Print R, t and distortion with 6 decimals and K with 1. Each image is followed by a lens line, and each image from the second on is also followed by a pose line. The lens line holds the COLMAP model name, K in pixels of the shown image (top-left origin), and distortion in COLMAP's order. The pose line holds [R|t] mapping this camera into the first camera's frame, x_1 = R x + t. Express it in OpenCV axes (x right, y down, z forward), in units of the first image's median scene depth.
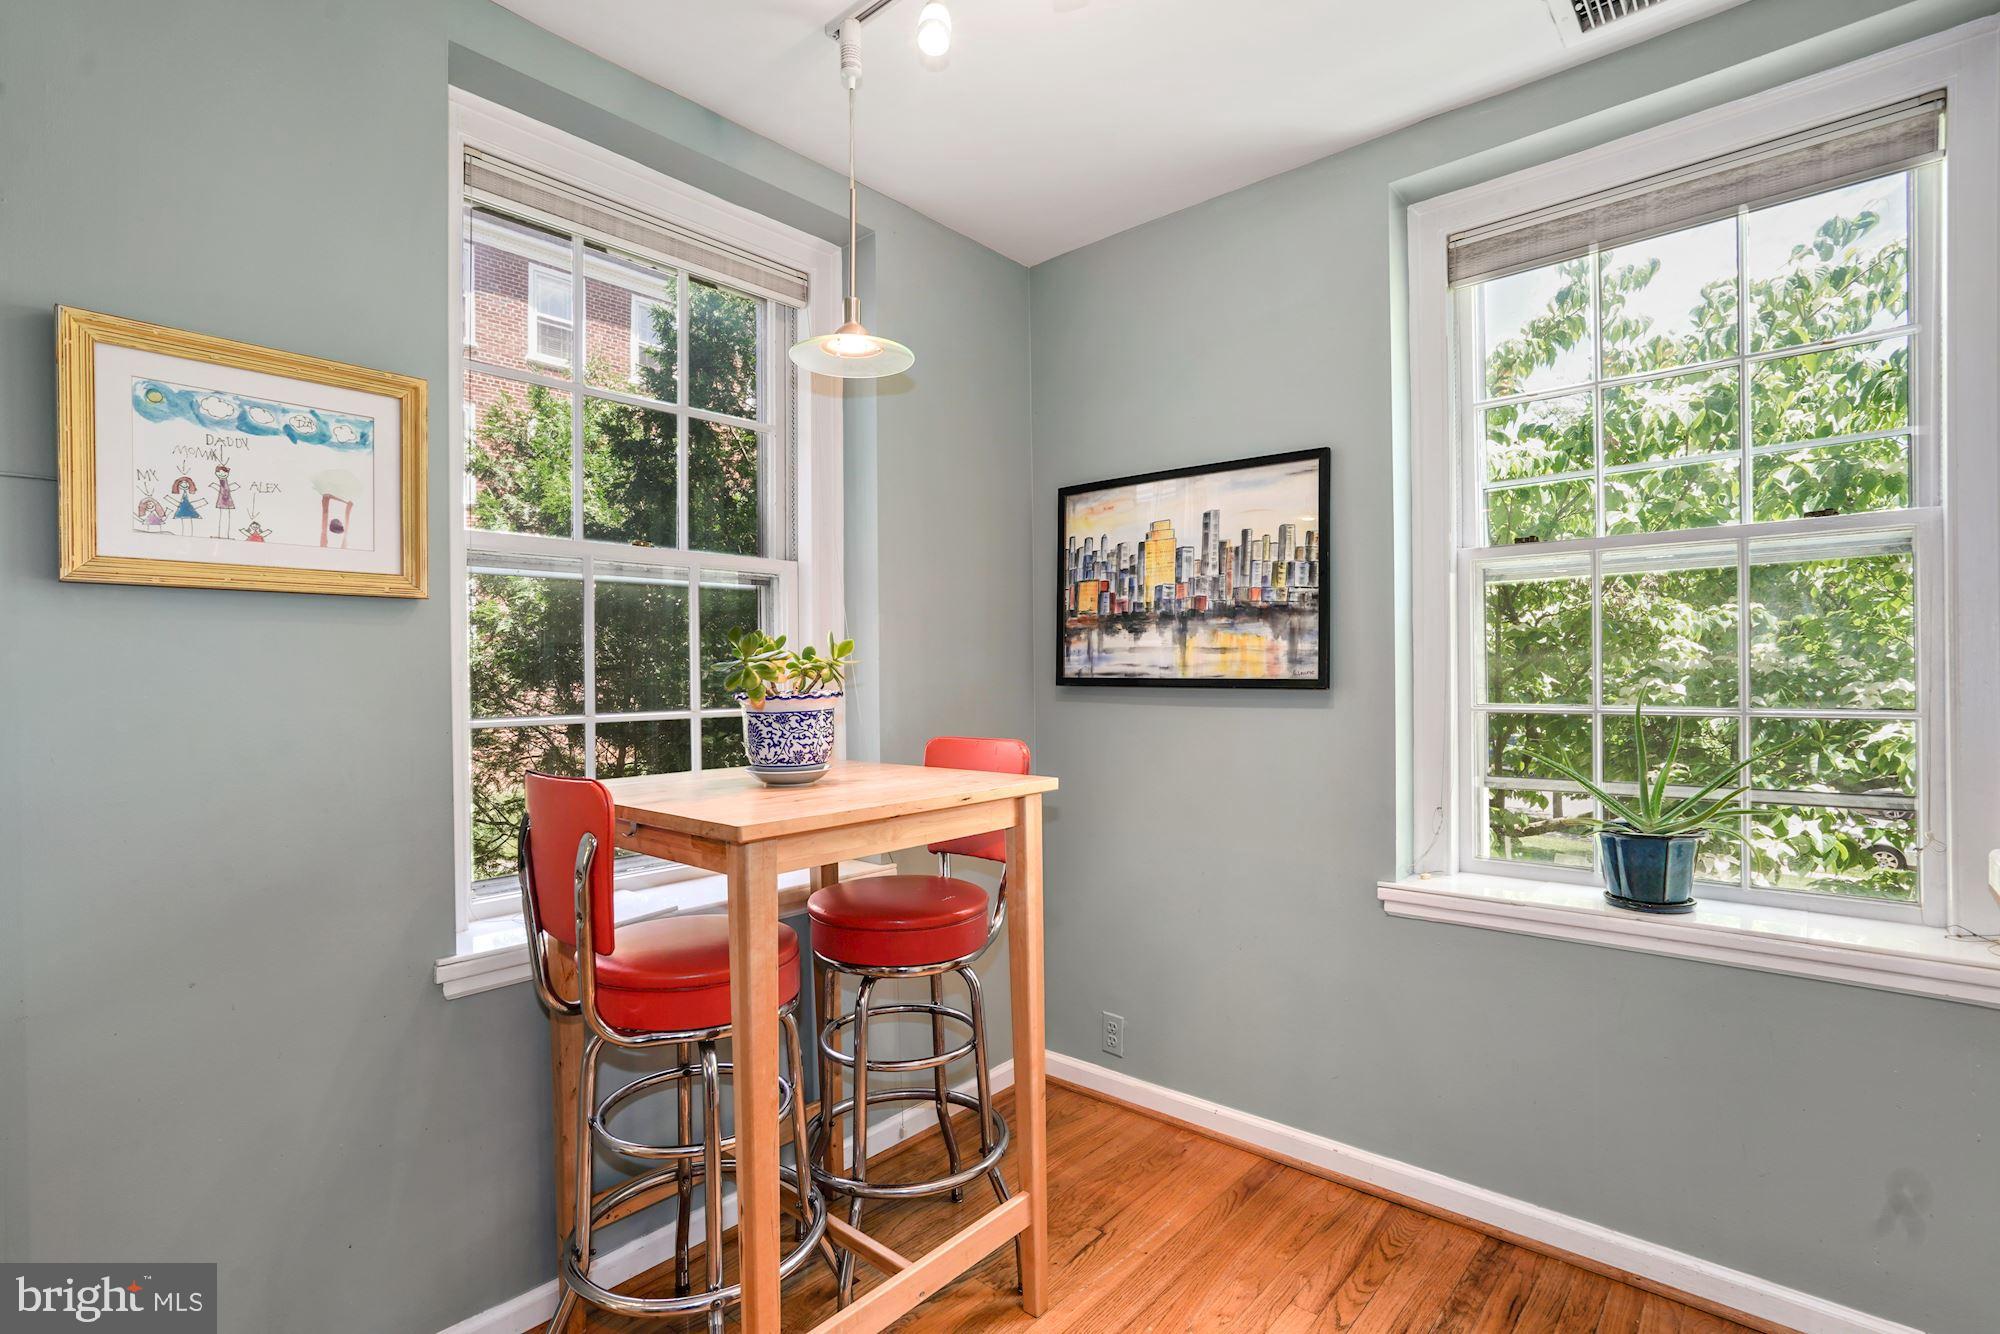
lens RADIAL K [[917.6, 0, 1003.8], [0, 917.6, 675.5], [0, 0, 1]] dist [-0.055243, 0.014035]
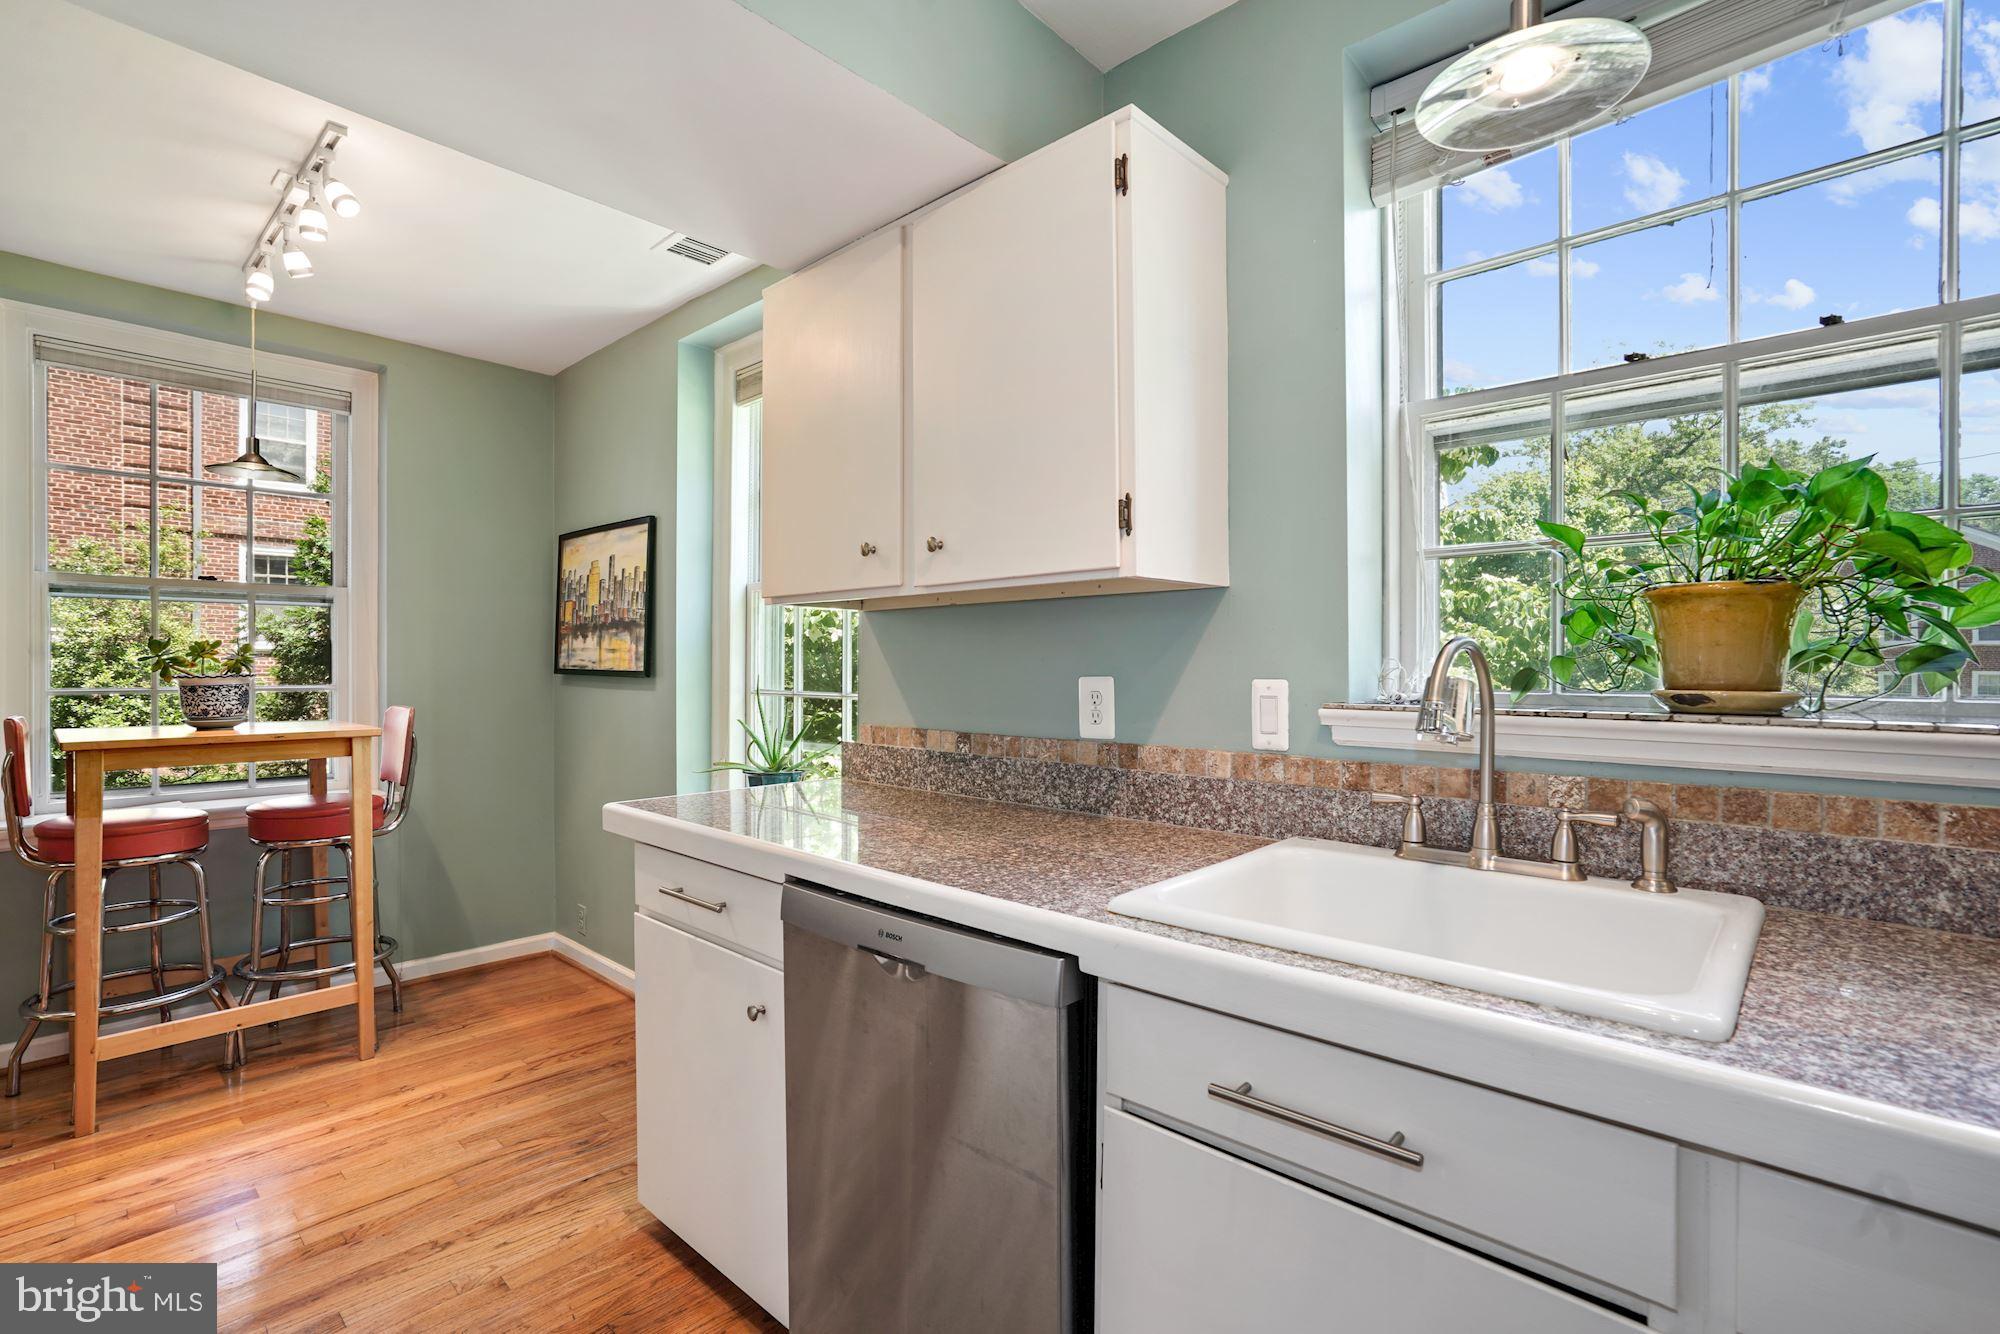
lens RADIAL K [[917.6, 0, 1000.1], [0, 917.6, 661.9], [0, 0, 1]] dist [-0.055243, 0.014035]
pose [[0.999892, 0.007218, -0.012820, 0.862963], [-0.007299, 0.999954, -0.006231, -0.005215], [0.012774, 0.006324, 0.999898, -0.441354]]
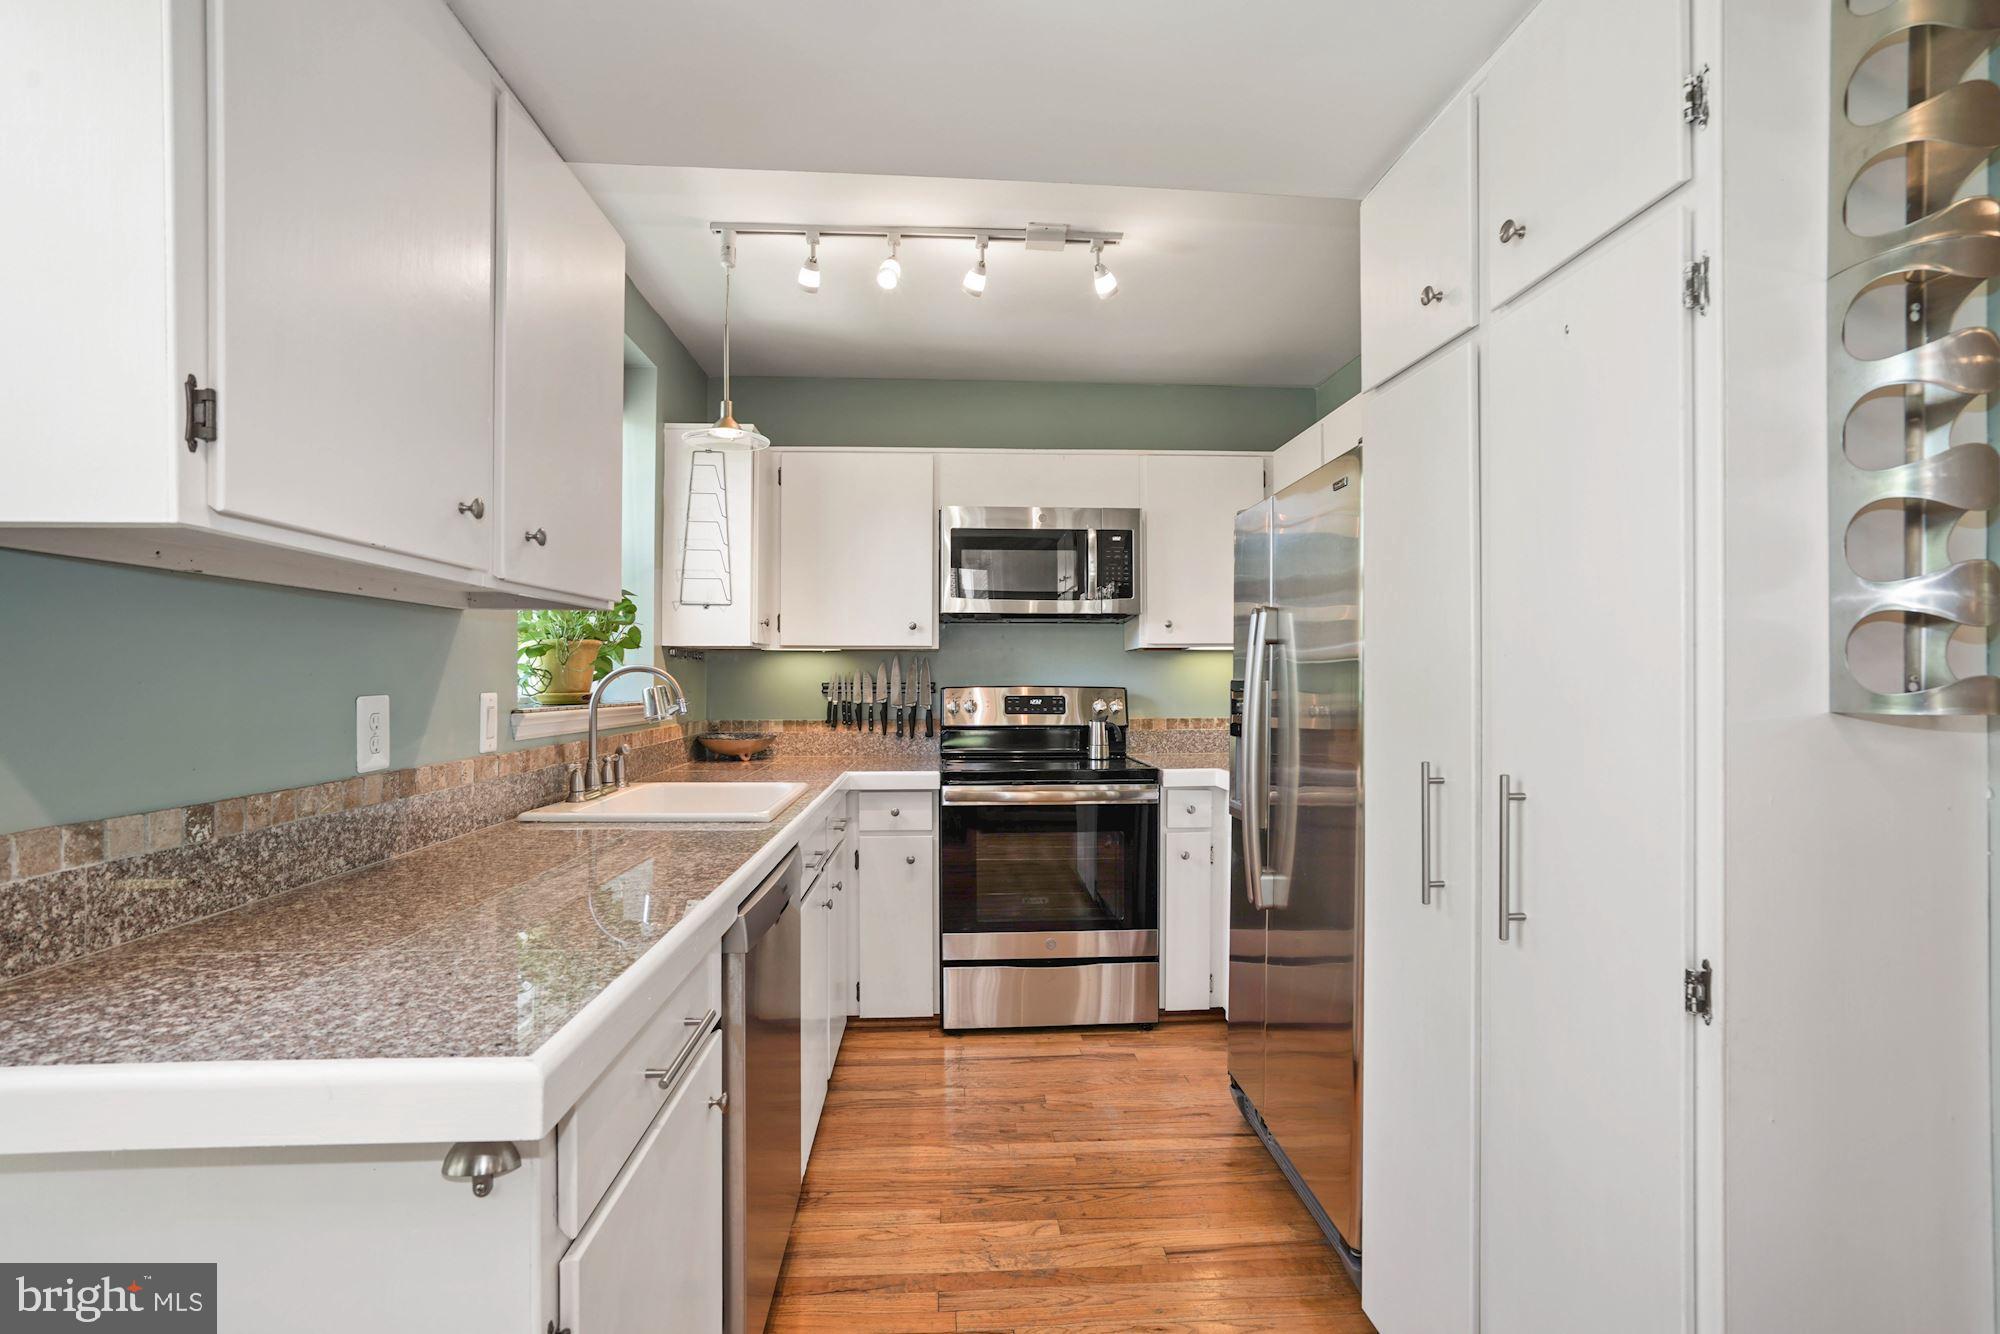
lens RADIAL K [[893.2, 0, 995.0], [0, 893.2, 672.6], [0, 0, 1]] dist [0.000814, 0.000127]
pose [[-0.711466, 0.010681, 0.702640, 0.163029], [0.004004, 0.999930, -0.011147, -0.005517], [-0.702710, -0.005117, -0.711458, 0.509000]]
